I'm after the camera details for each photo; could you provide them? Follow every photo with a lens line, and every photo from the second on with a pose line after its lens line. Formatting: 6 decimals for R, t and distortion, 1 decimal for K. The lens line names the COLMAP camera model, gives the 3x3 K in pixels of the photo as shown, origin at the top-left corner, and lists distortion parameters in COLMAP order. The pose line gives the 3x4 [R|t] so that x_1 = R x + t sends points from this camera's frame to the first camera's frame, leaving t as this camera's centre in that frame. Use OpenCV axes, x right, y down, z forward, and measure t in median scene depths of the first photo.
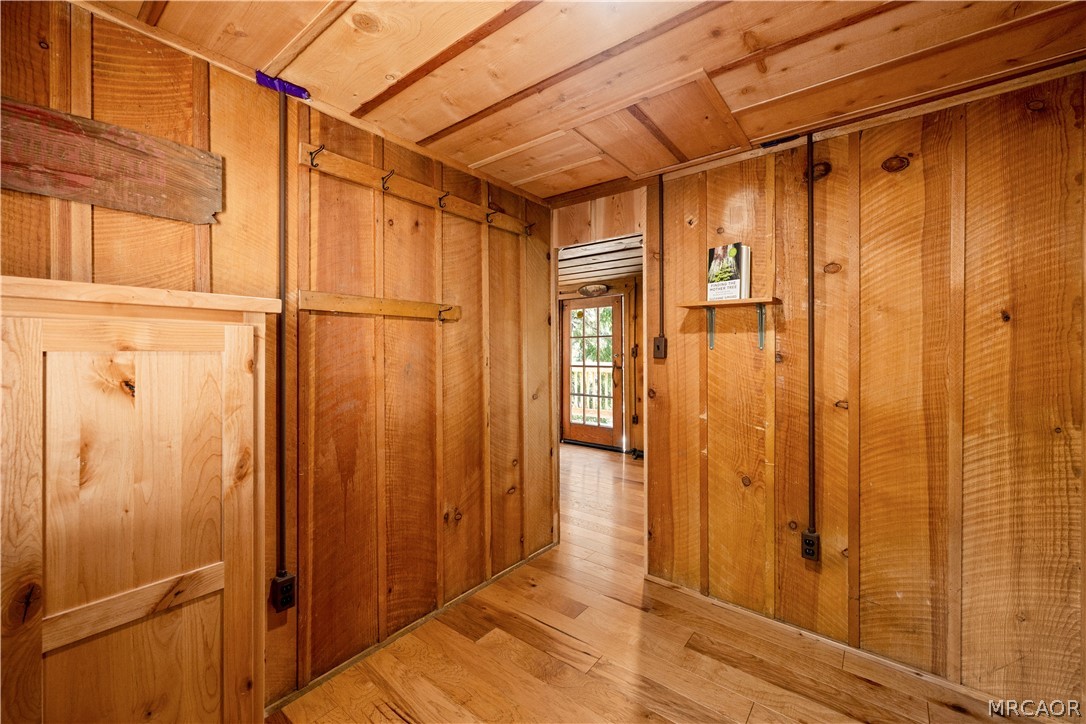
lens RADIAL K [[442.8, 0, 530.7], [0, 442.8, 347.9], [0, 0, 1]] dist [-0.002128, 0.000231]
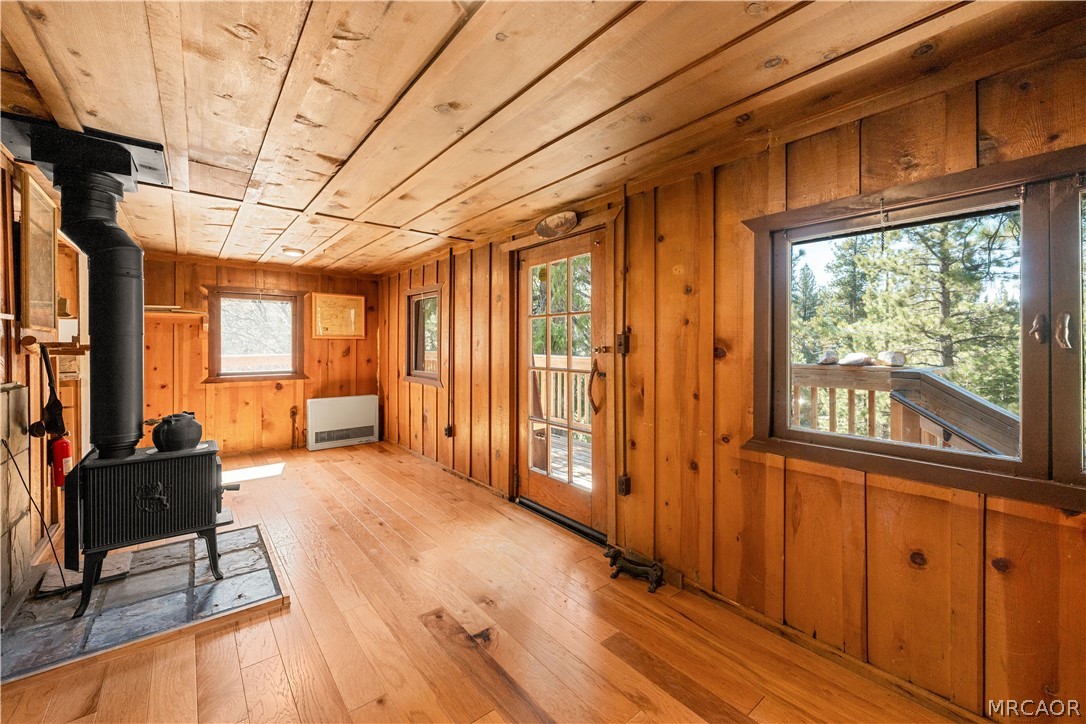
lens RADIAL K [[442.8, 0, 538.1], [0, 442.8, 347.6], [0, 0, 1]] dist [-0.002128, 0.000231]
pose [[0.976759, 0.003226, -0.214316, 0.228885], [0.002191, 0.999684, 0.025032, 0.001053], [0.214329, -0.024920, 0.976444, 0.478989]]
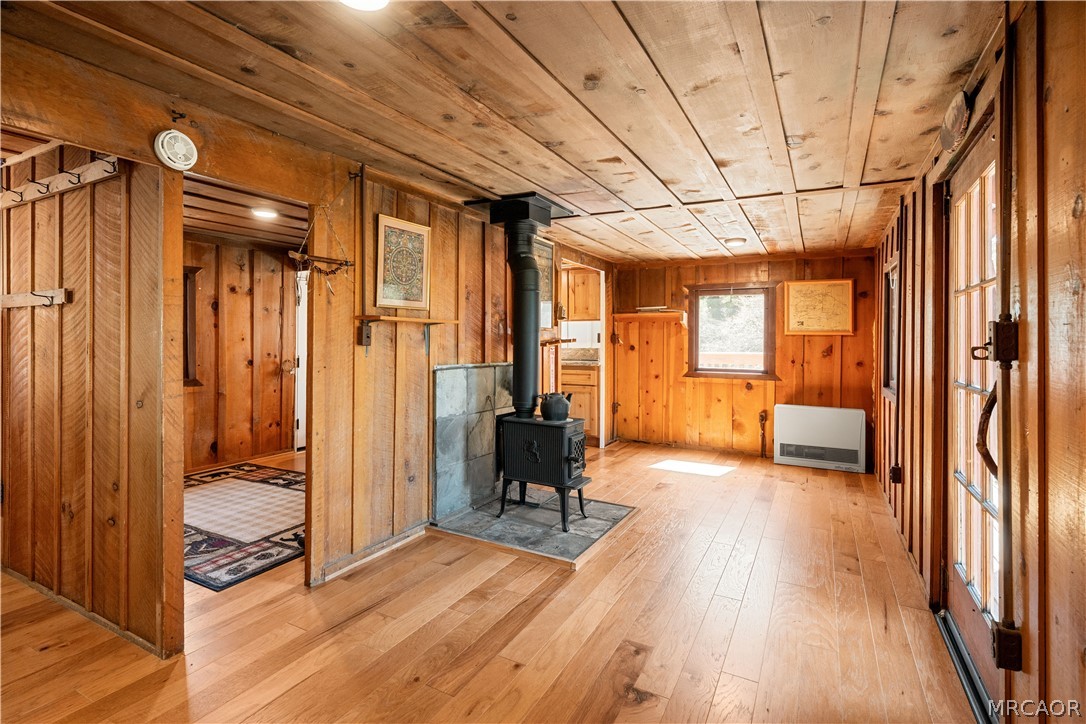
lens RADIAL K [[521.1, 0, 536.0], [0, 521.1, 340.1], [0, 0, 1]] dist [0.008660, -0.001412]
pose [[0.171758, 0.005186, -0.985125, 0.417662], [0.006455, 0.999959, 0.006390, 0.004753], [0.985118, -0.007457, 0.171718, 0.667803]]
